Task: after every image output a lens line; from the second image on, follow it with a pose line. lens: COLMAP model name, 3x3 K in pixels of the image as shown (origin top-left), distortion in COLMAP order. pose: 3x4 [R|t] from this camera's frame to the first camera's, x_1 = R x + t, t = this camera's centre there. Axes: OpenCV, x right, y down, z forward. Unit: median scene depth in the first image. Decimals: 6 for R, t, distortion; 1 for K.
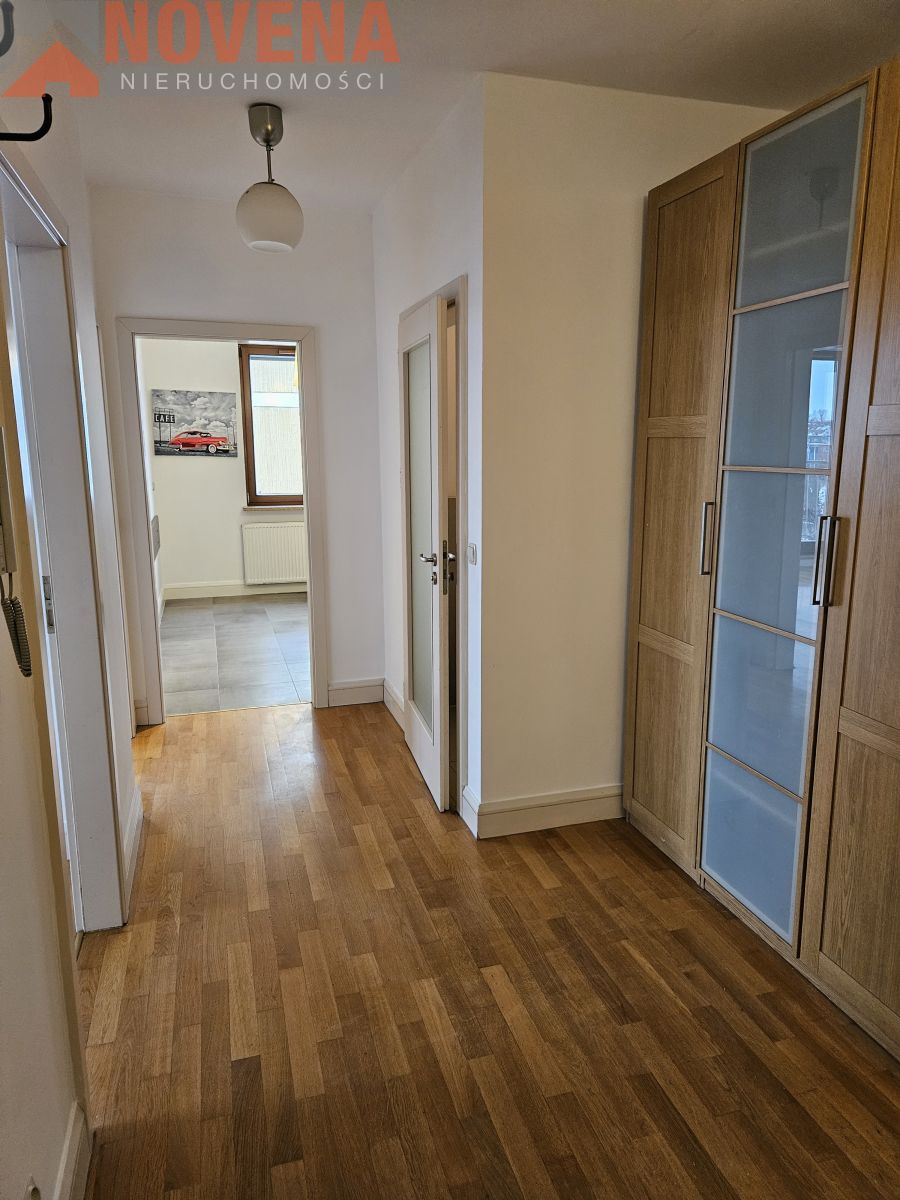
lens RADIAL K [[824.3, 0, 464.4], [0, 824.3, 599.0], [0, 0, 1]] dist [0.041145, -0.000930]
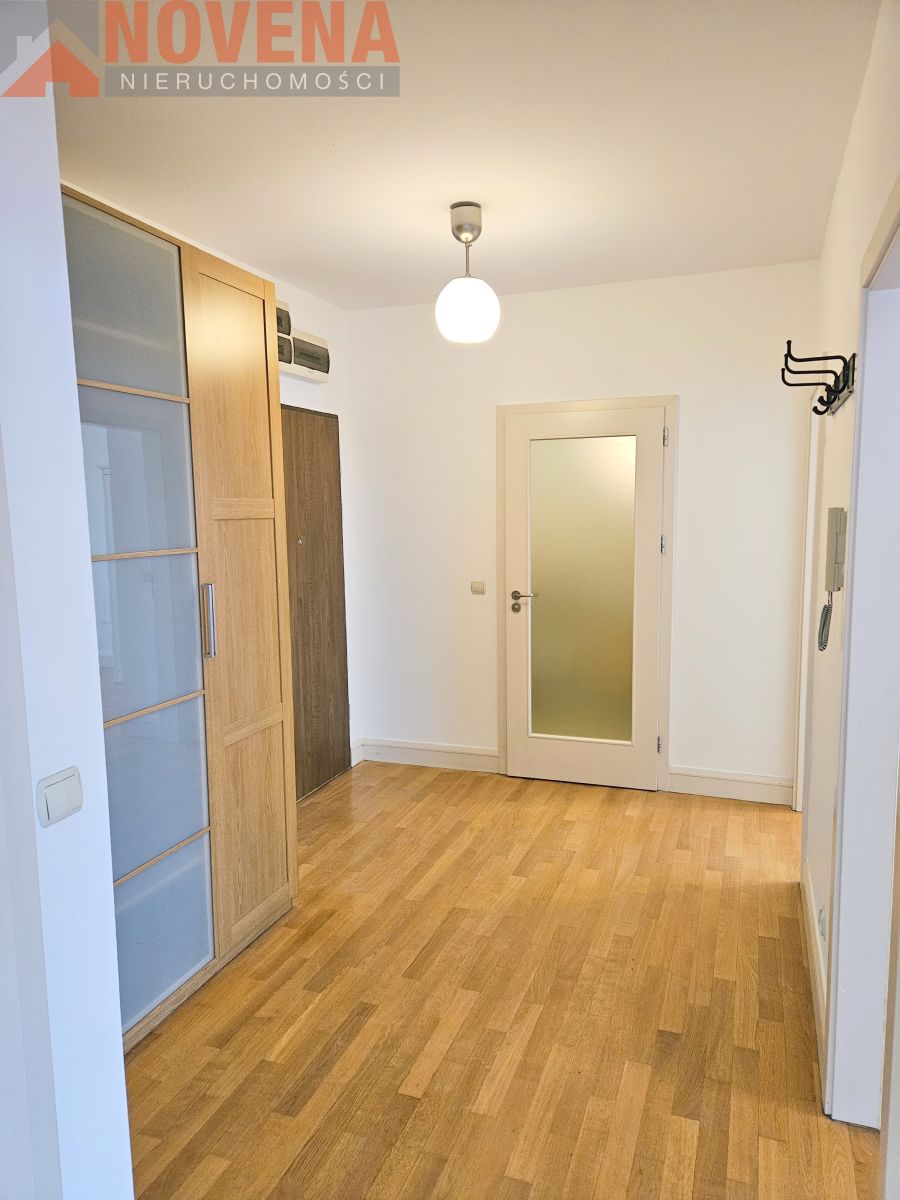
lens RADIAL K [[833.3, 0, 451.2], [0, 833.3, 626.8], [0, 0, 1]] dist [0.105883, -0.088587]
pose [[-0.794883, -0.073578, 0.602285, -0.571164], [0.133276, 0.947207, 0.291610, -0.333838], [-0.591945, 0.312066, -0.743112, 1.621322]]
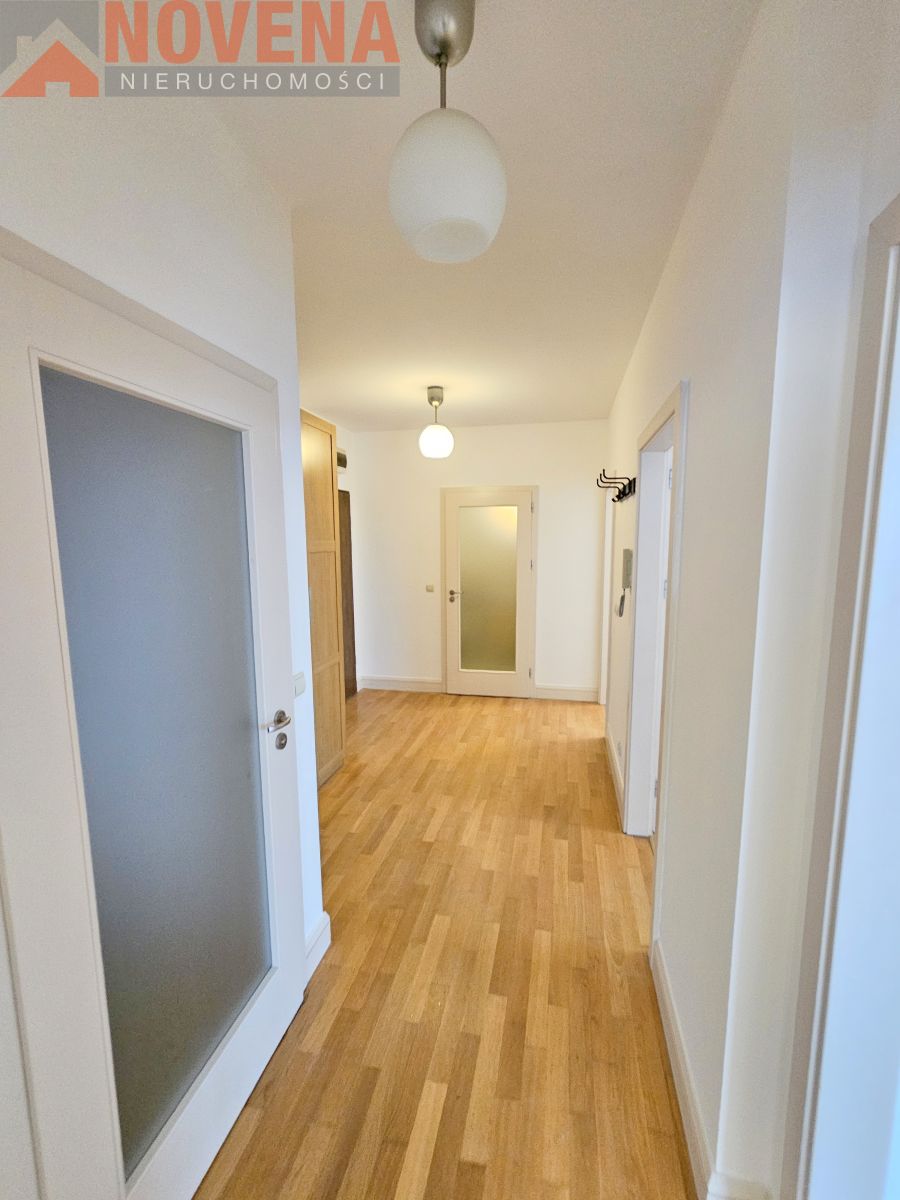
lens RADIAL K [[520.1, 0, 453.9], [0, 520.1, 614.0], [0, 0, 1]] dist [0.000382, 0.000061]
pose [[-0.872858, -0.062568, 0.483947, -0.579900], [0.102869, 0.945865, 0.307826, -0.402370], [-0.477008, 0.318471, -0.819170, 1.878920]]
